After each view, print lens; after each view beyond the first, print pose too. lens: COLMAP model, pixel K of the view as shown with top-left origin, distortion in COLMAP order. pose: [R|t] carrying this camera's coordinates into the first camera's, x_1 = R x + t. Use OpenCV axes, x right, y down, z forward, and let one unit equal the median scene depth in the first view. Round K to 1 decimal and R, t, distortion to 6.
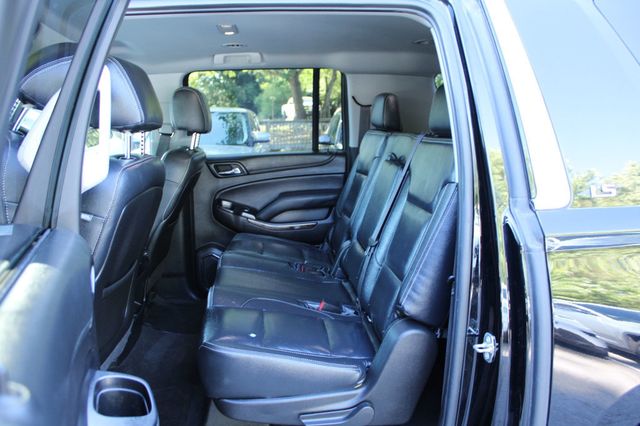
lens RADIAL K [[547.2, 0, 320.0], [0, 547.2, 213.0], [0, 0, 1]] dist [-0.157635, 0.167307]
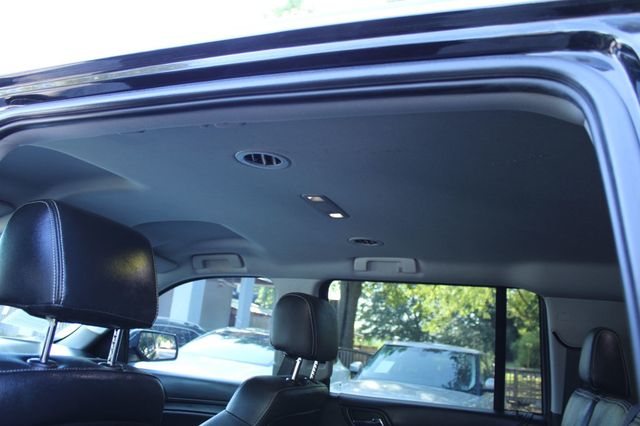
lens RADIAL K [[547.2, 0, 320.0], [0, 547.2, 213.0], [0, 0, 1]] dist [-0.157635, 0.167307]
pose [[0.888137, 0.000624, -0.459579, 0.032439], [-0.195548, 0.905474, -0.376667, -0.014877], [0.415901, 0.424402, 0.804307, 0.095405]]
